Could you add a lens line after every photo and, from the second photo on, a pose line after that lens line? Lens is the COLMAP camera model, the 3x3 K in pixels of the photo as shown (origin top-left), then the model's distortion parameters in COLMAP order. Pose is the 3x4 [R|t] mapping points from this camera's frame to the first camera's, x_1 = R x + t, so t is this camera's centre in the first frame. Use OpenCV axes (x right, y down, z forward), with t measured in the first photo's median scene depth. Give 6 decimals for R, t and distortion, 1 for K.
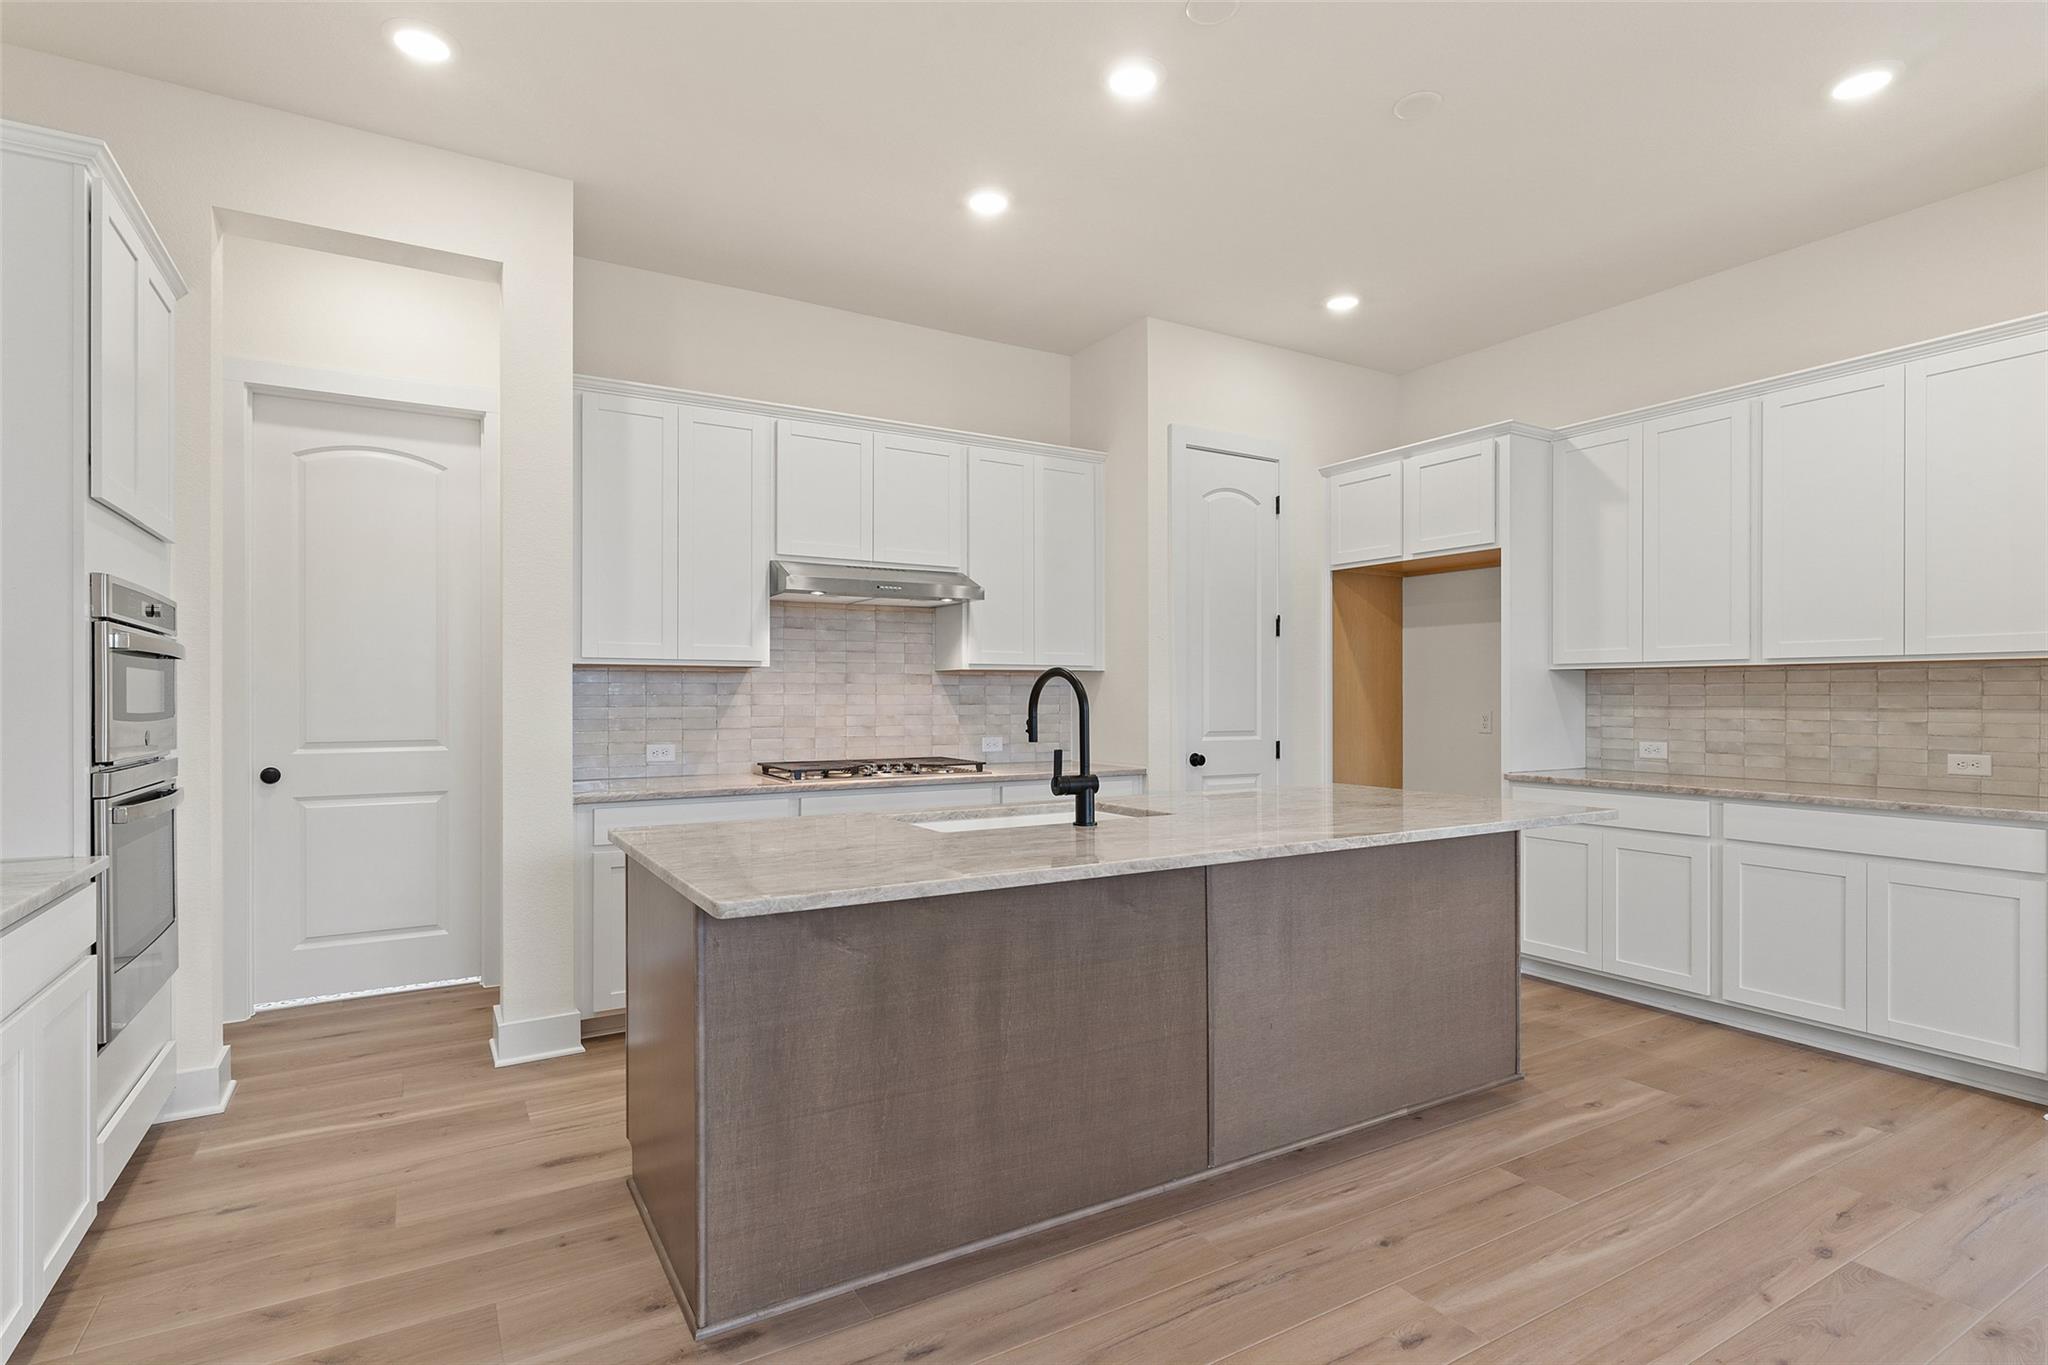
lens RADIAL K [[1019.8, 0, 1023.2], [0, 1019.8, 680.6], [0, 0, 1]] dist [0.001847, 0.000296]
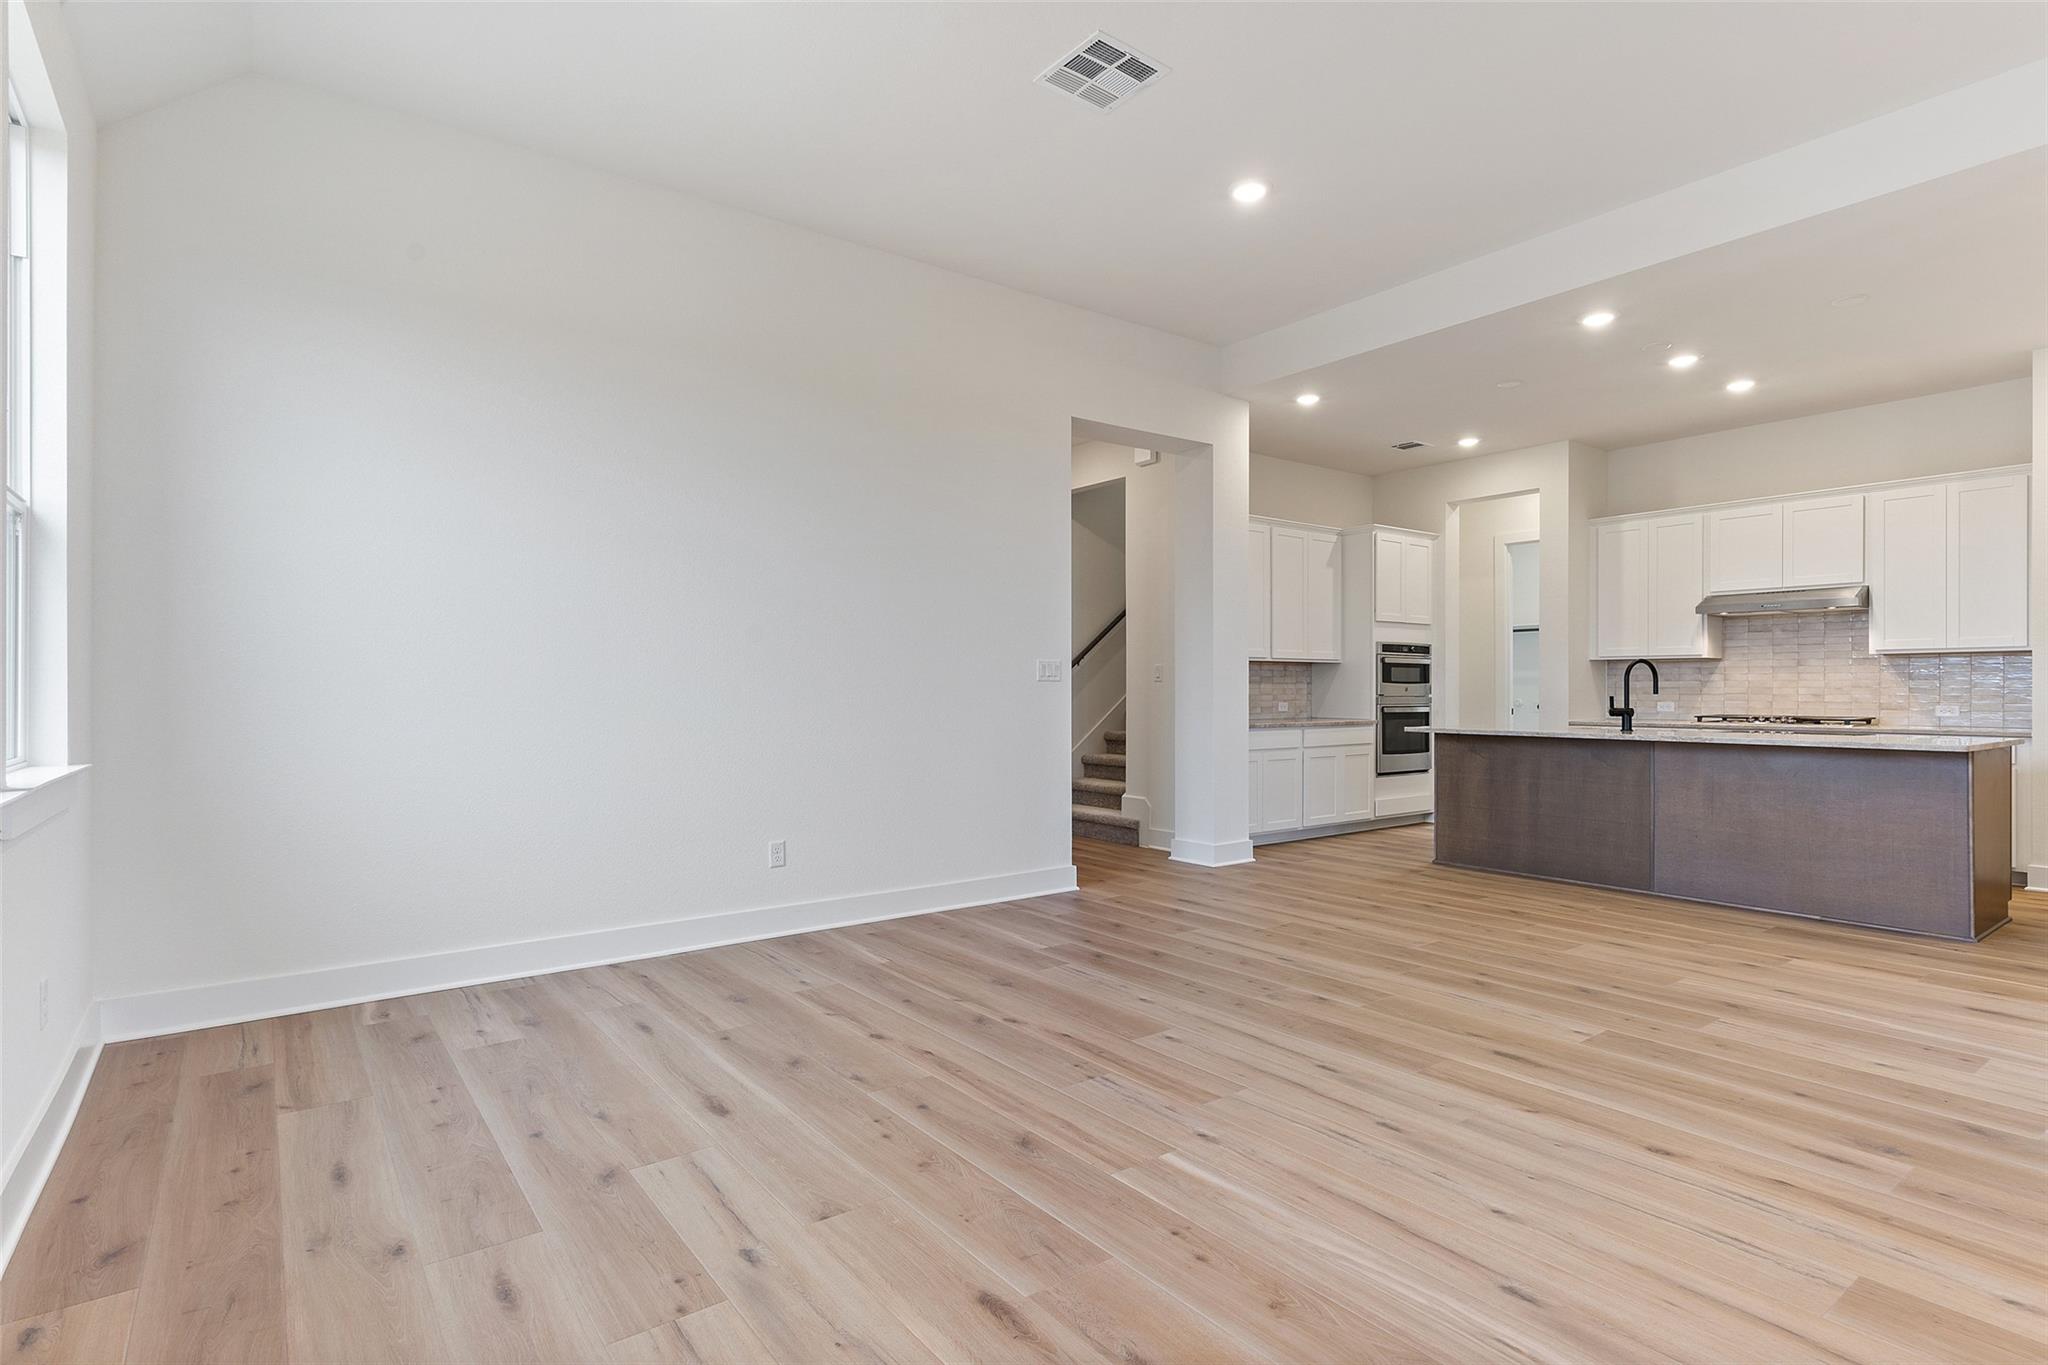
lens RADIAL K [[1019.8, 0, 1023.4], [0, 1019.8, 683.0], [0, 0, 1]] dist [0.001847, 0.000296]
pose [[0.111361, -0.002324, -0.993777, 1.264839], [0.015167, 0.999885, -0.000639, 0.012015], [0.993664, -0.015001, 0.111384, -0.320698]]
